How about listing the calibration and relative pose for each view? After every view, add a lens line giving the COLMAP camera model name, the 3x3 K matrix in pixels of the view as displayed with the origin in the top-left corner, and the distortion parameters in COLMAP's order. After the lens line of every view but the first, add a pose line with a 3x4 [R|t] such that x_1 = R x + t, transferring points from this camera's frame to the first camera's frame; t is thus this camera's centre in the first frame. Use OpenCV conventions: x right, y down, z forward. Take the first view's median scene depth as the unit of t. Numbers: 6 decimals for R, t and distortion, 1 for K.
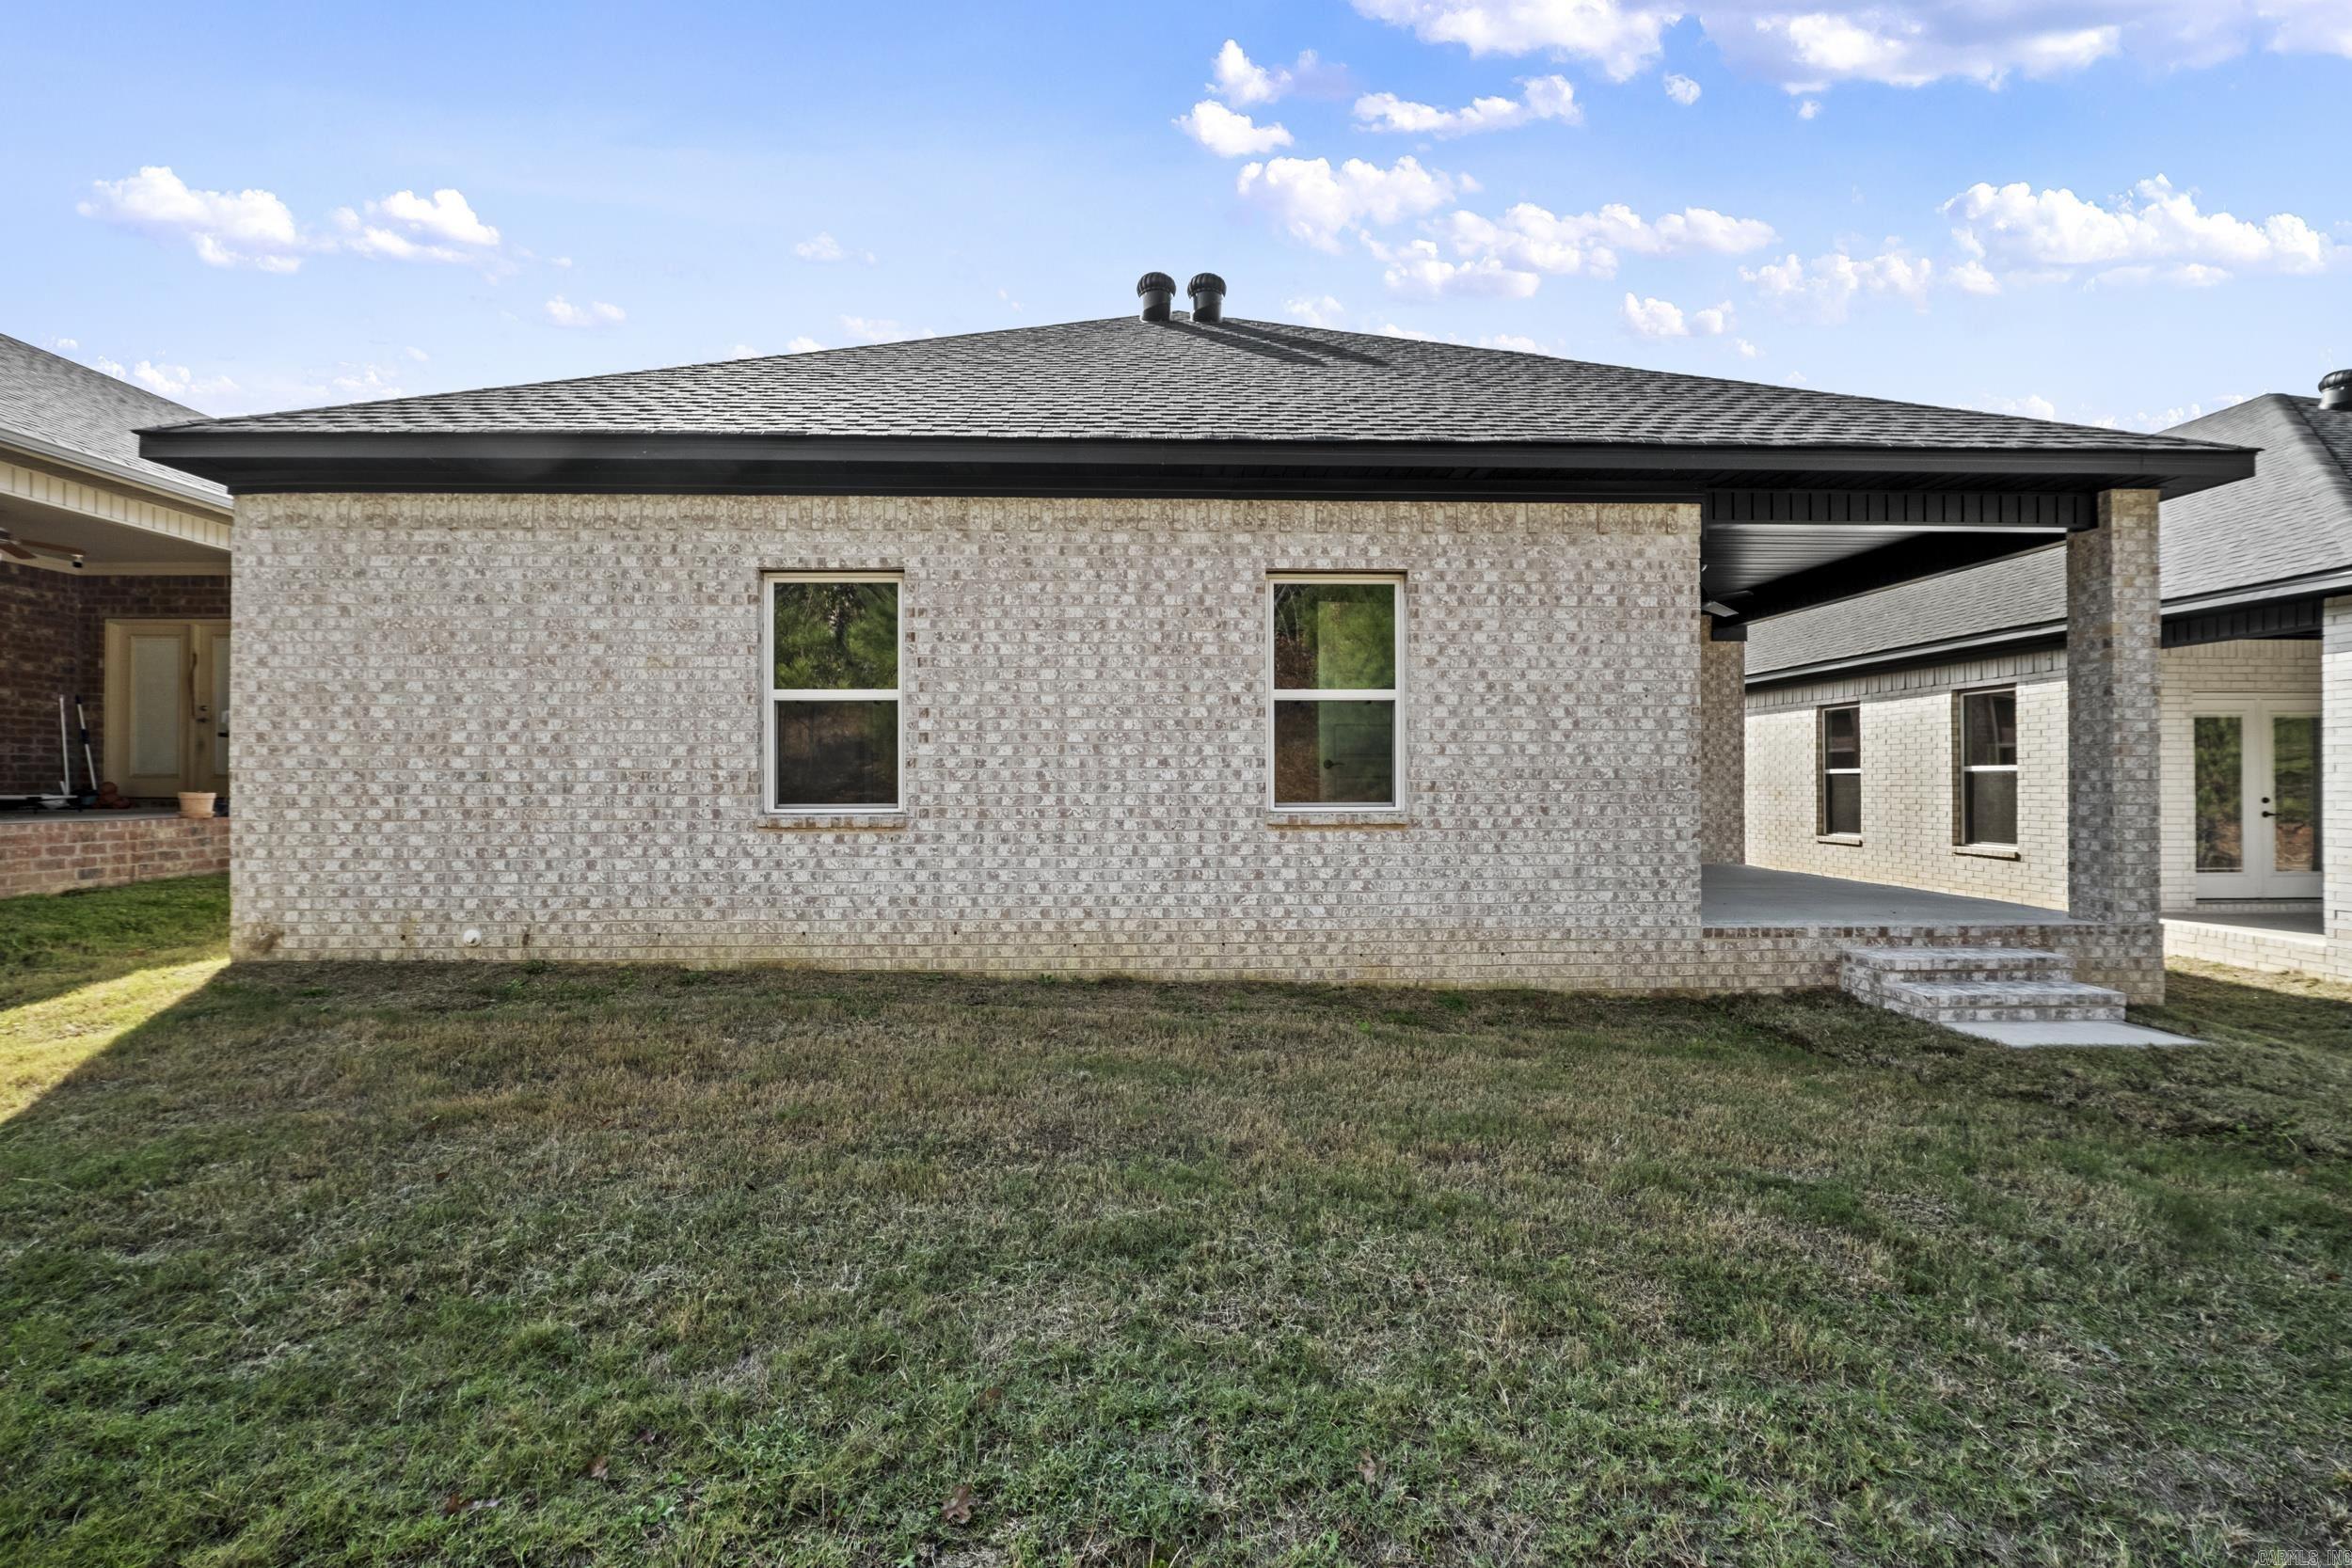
lens RADIAL K [[1017.5, 0, 1178.3], [0, 1017.5, 773.2], [0, 0, 1]] dist [-0.008031, 0.001038]
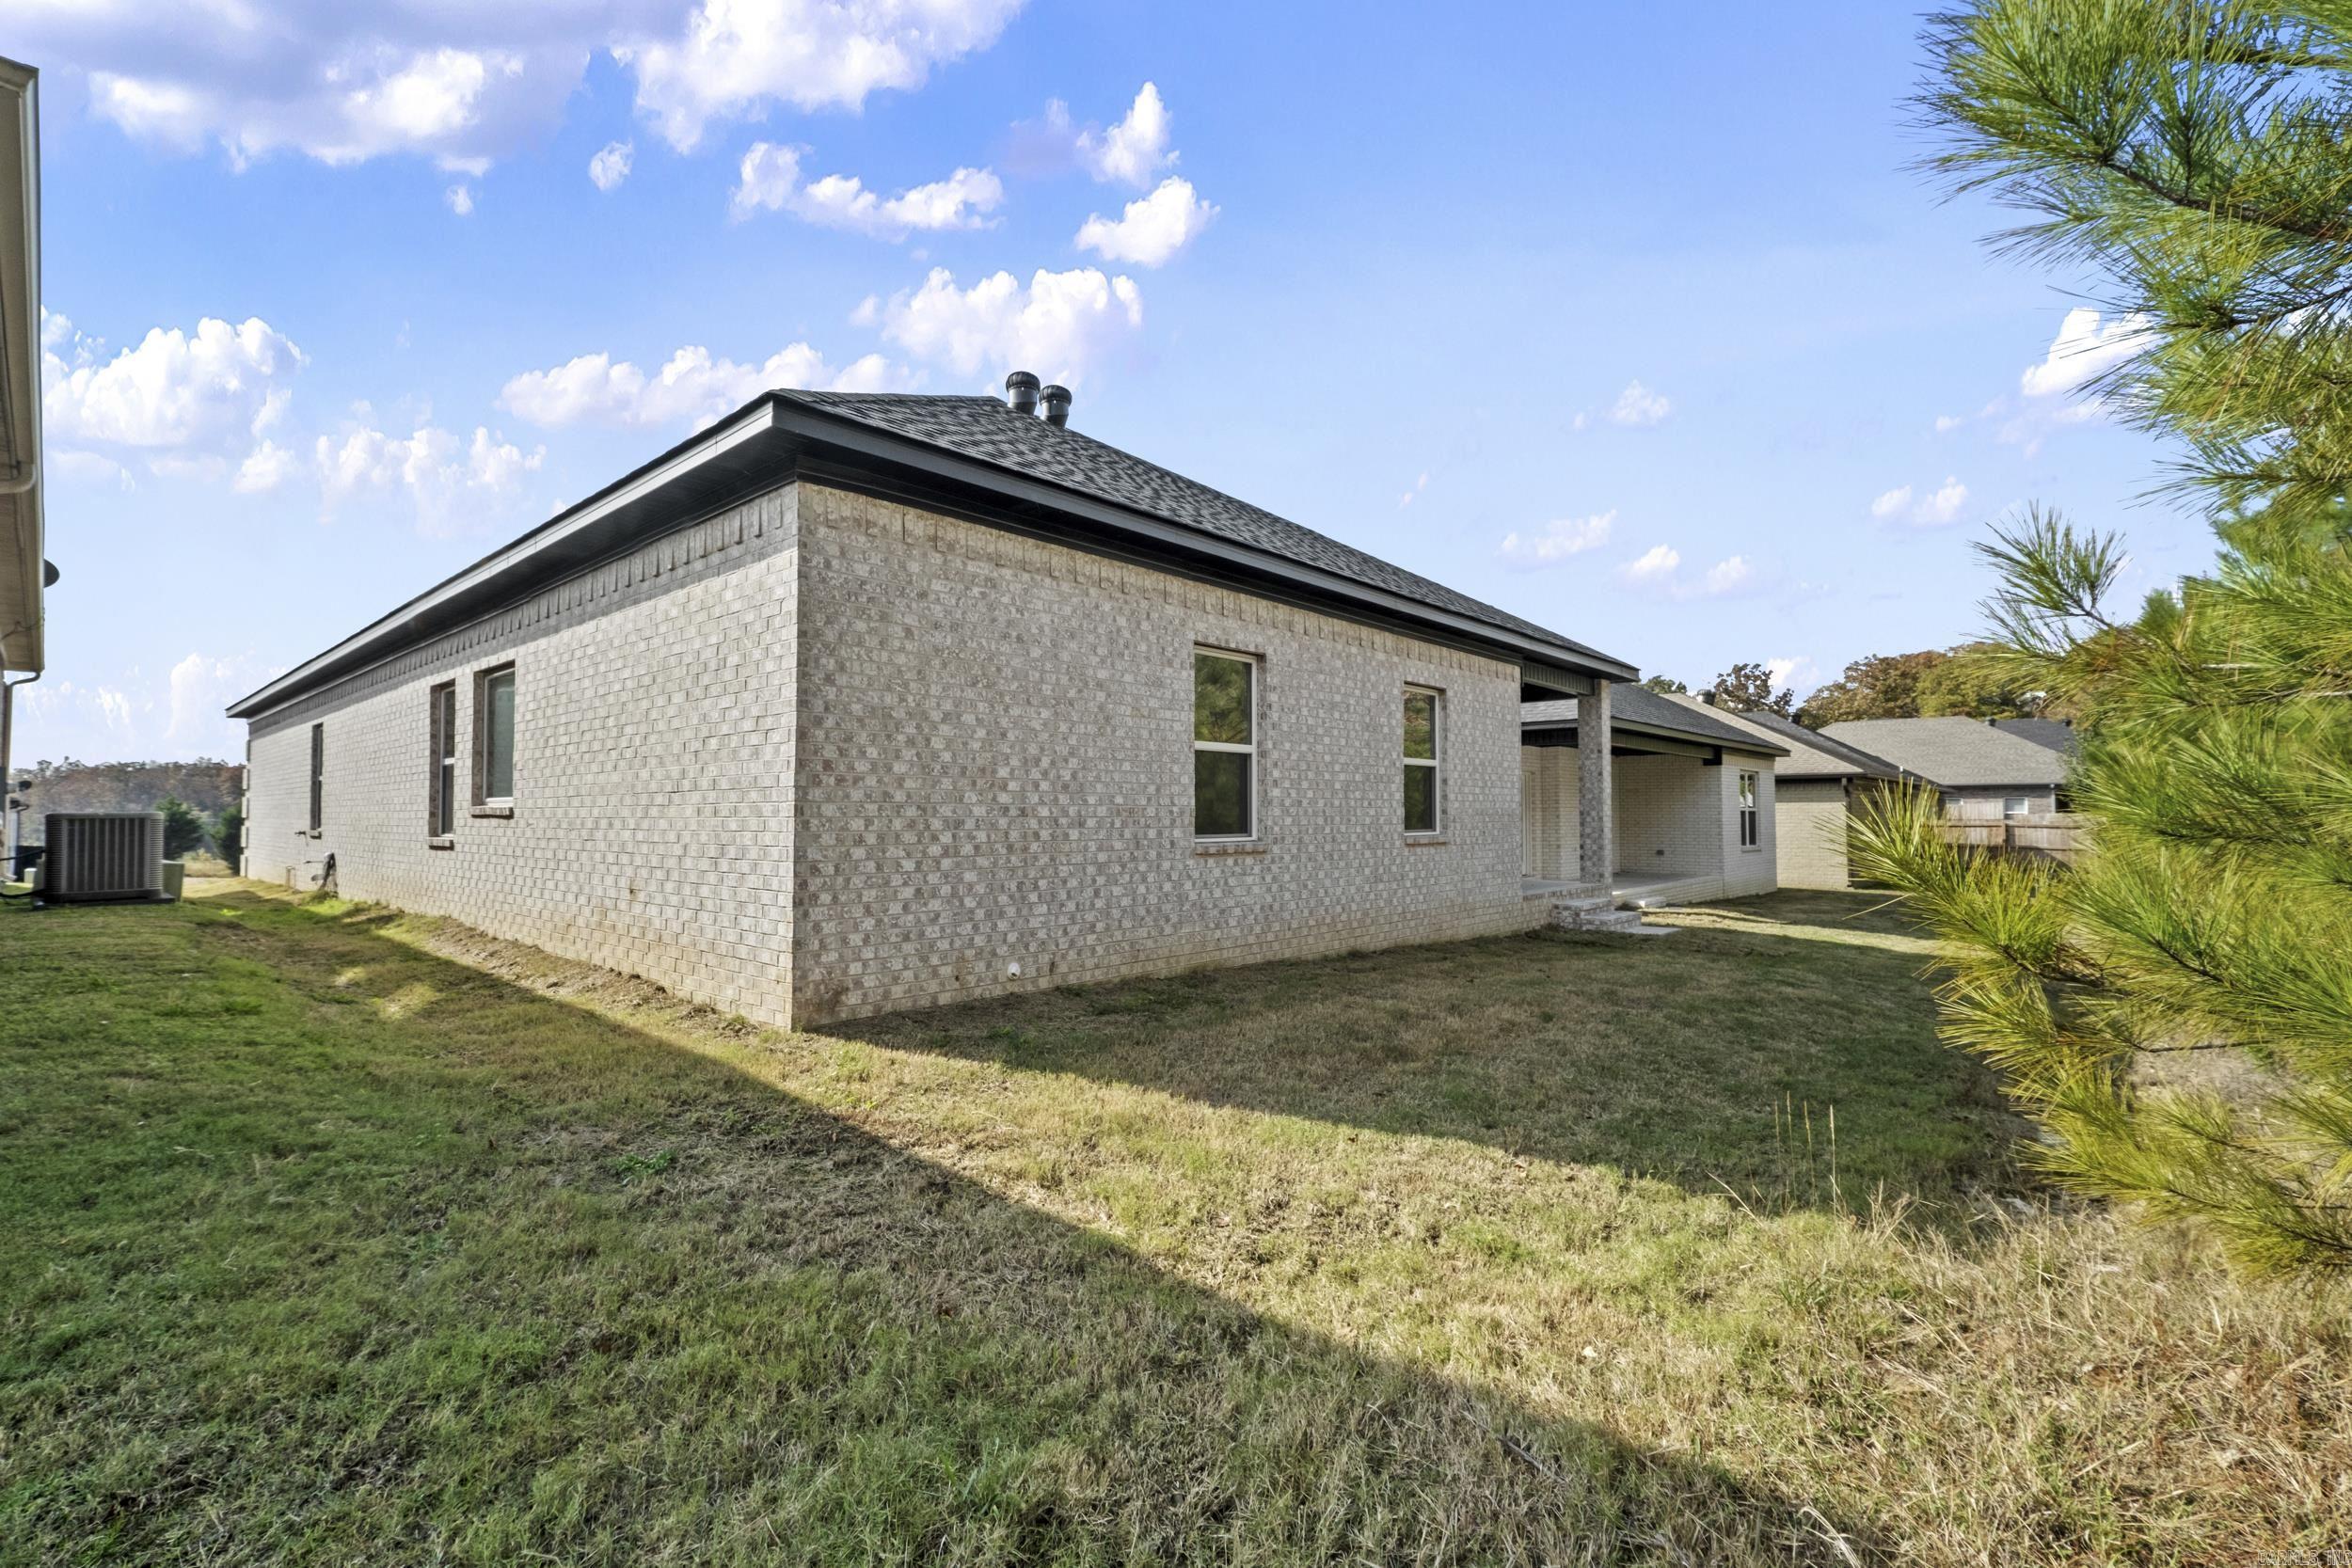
lens RADIAL K [[1017.5, 0, 1189.8], [0, 1017.5, 792.6], [0, 0, 1]] dist [-0.008031, 0.001038]
pose [[0.691241, 0.016783, 0.722430, -1.309720], [0.002719, 0.999663, -0.025825, 0.011297], [-0.722619, 0.019816, 0.690962, 0.169207]]
